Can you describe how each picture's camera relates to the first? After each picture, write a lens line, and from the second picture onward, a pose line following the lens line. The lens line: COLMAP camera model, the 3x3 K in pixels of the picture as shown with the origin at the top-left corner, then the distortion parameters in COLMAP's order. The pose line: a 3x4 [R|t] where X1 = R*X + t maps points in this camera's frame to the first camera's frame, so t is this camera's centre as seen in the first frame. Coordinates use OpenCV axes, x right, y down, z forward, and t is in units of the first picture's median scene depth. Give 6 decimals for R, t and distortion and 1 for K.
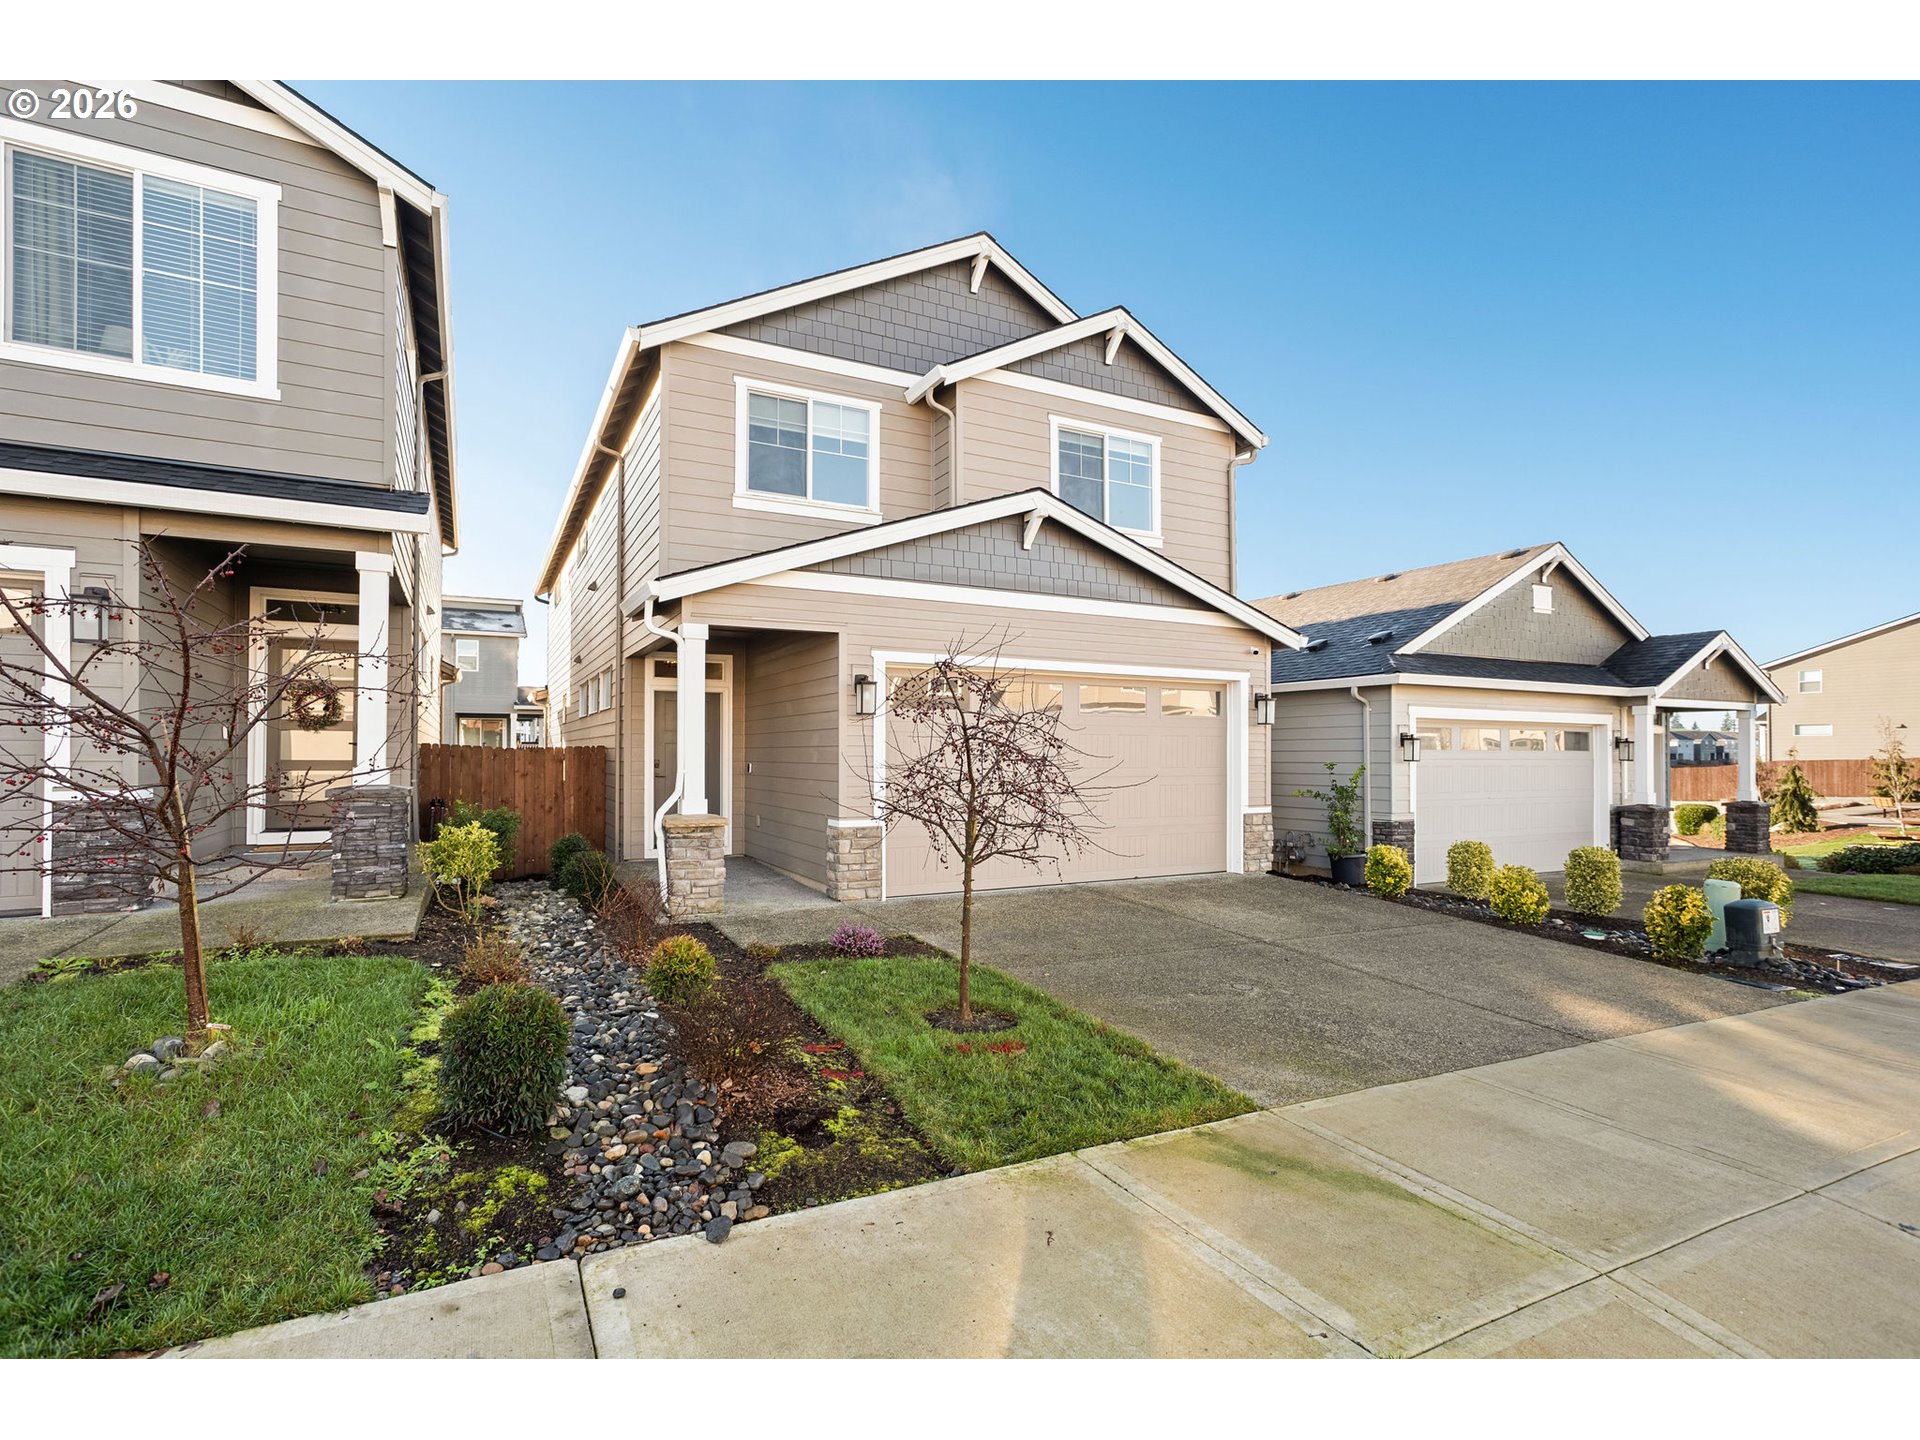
lens RADIAL K [[920.7, 0, 953.7], [0, 920.7, 735.8], [0, 0, 1]] dist [-0.003180, -0.000006]
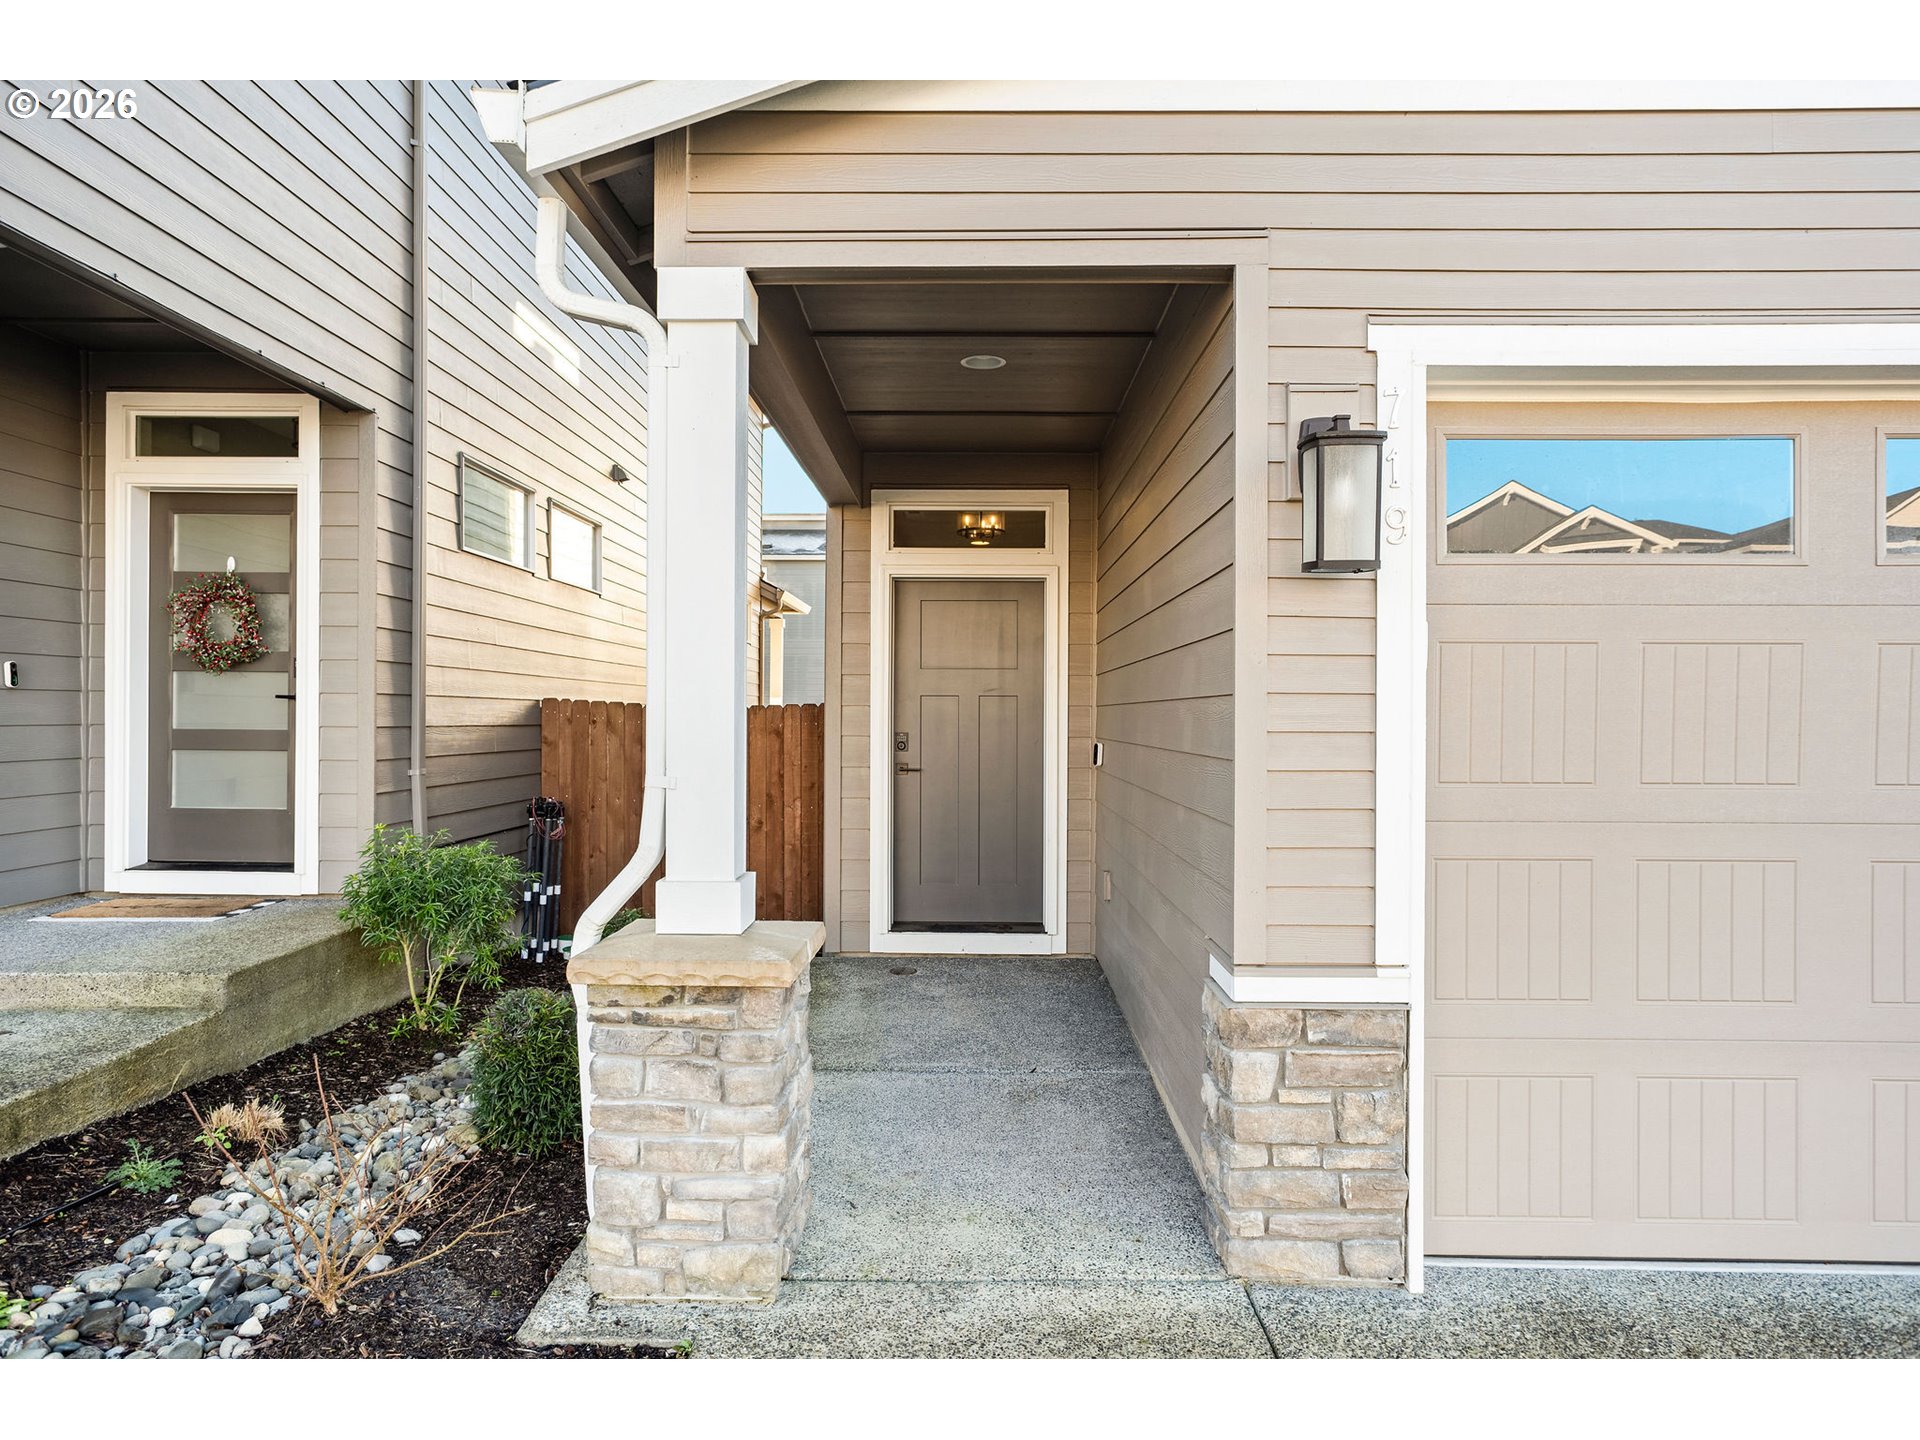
lens RADIAL K [[1183.2, 0, 956.5], [0, 1183.2, 721.2], [0, 0, 1]] dist [-0.002870, -0.000358]
pose [[0.877223, 0.003506, -0.480070, -0.030752], [0.007838, 0.999735, 0.021623, 0.011014], [0.480019, -0.022731, 0.876964, 0.650637]]
